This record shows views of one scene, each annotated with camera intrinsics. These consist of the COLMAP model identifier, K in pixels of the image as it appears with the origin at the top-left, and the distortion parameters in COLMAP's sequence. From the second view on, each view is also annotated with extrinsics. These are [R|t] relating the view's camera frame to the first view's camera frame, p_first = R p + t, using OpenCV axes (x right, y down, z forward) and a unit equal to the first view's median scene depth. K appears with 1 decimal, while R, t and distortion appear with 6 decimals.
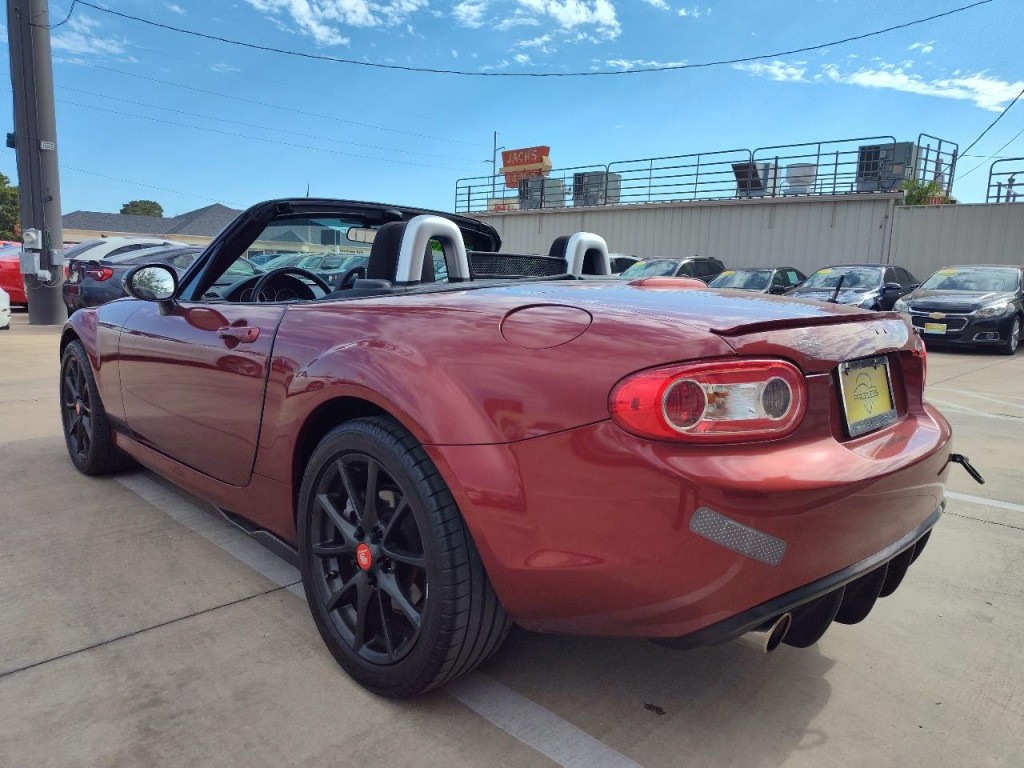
lens RADIAL K [[706.1, 0, 516.8], [0, 706.1, 380.5], [0, 0, 1]] dist [0.044692, -0.050571]
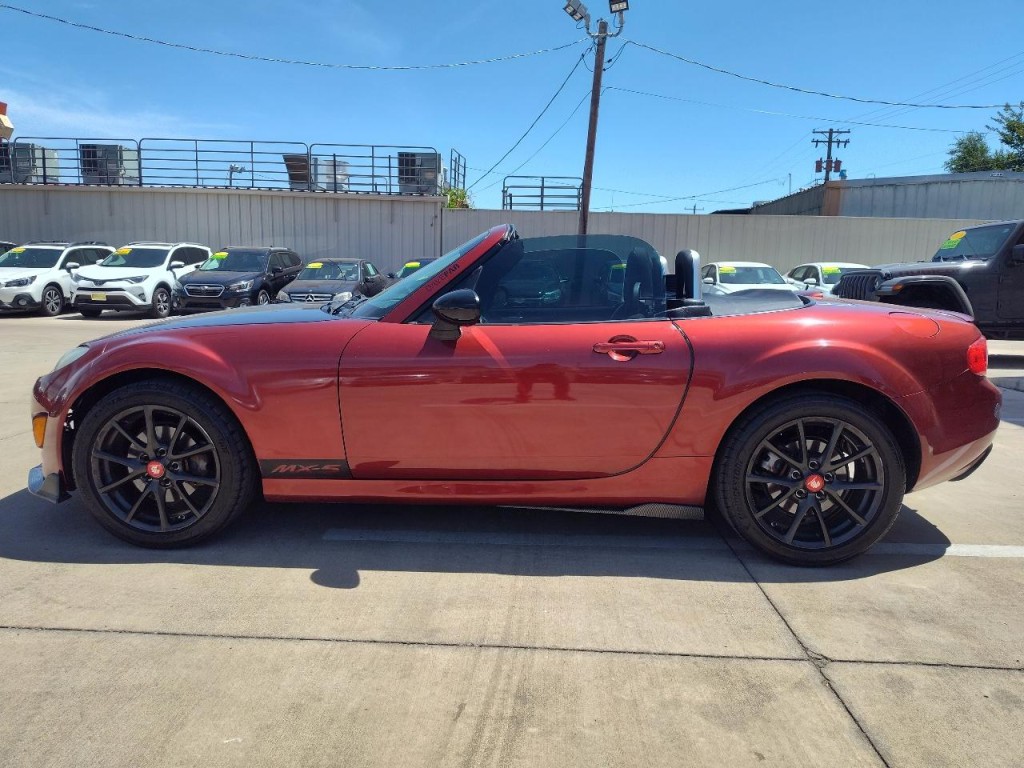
lens RADIAL K [[698.8, 0, 515.6], [0, 698.8, 382.7], [0, 0, 1]] dist [0.051103, -0.052615]
pose [[0.737793, -0.119391, 0.664385, -0.193717], [0.102504, 0.992636, 0.064548, -0.016468], [-0.667199, 0.020479, 0.744598, 0.045046]]
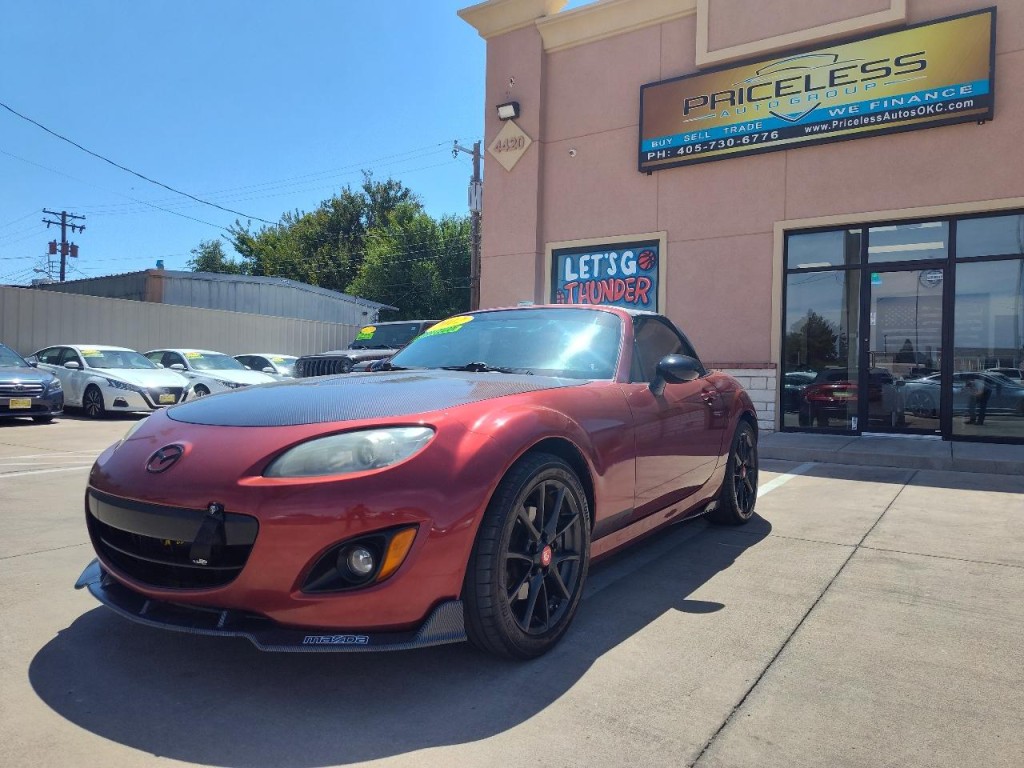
lens RADIAL K [[701.7, 0, 512.0], [0, 701.7, 384.0], [0, 0, 1]] dist [0.036319, -0.048000]
pose [[-0.207442, -0.042392, 0.977328, -0.284055], [0.120709, 0.990316, 0.068577, -0.039191], [-0.970771, 0.132198, -0.200316, 0.253930]]
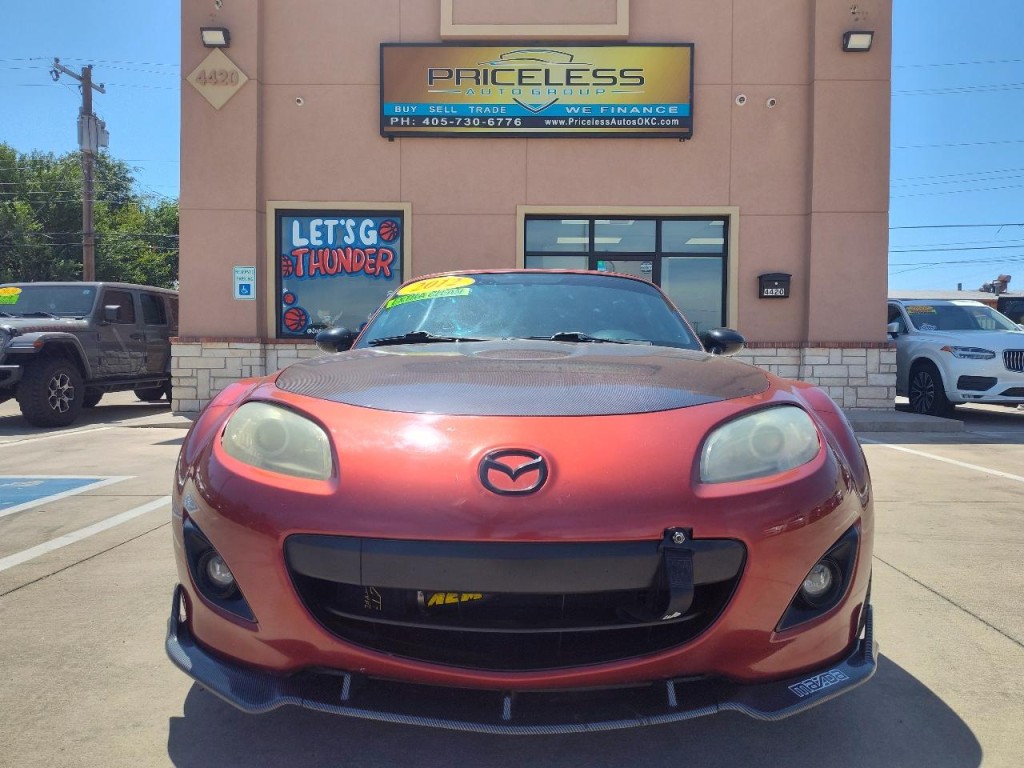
lens RADIAL K [[706.1, 0, 516.8], [0, 706.1, 380.5], [0, 0, 1]] dist [0.044692, -0.050571]
pose [[-0.686320, -0.056444, 0.725106, -0.203763], [0.075142, 0.986146, 0.147887, -0.047377], [-0.723407, 0.155983, -0.672571, 0.348023]]
